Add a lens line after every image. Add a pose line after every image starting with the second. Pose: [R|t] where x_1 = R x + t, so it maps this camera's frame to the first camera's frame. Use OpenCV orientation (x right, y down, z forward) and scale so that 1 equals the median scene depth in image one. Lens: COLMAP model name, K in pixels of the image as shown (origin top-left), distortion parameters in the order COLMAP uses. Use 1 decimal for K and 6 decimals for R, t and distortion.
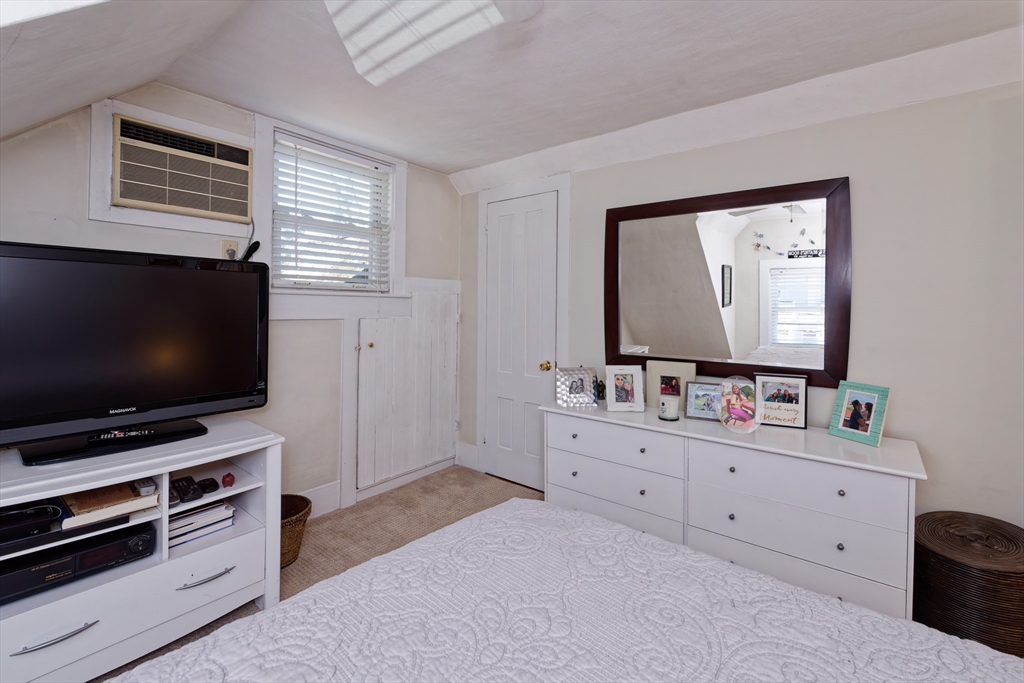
lens RADIAL K [[453.7, 0, 513.8], [0, 453.7, 307.4], [0, 0, 1]] dist [-0.000795, -0.000222]
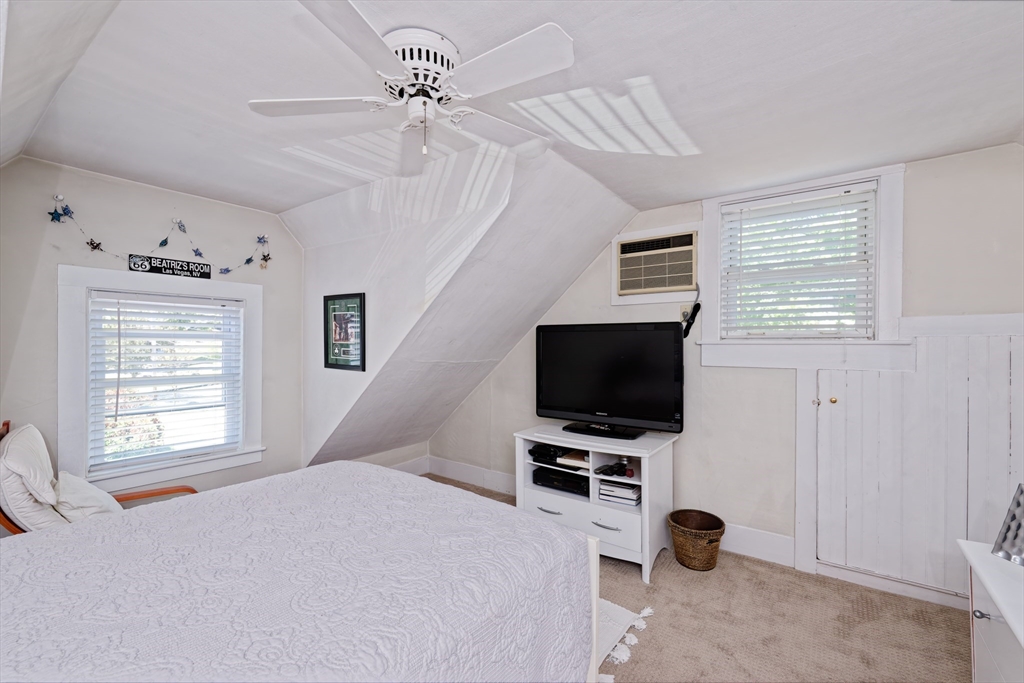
lens RADIAL K [[437.0, 0, 515.5], [0, 437.0, 344.0], [0, 0, 1]] dist [0.001178, 0.000225]
pose [[0.036642, -0.015818, -0.999203, 0.668727], [-0.005172, 0.999858, -0.016018, -0.011720], [0.999315, 0.005754, 0.036555, 0.488638]]
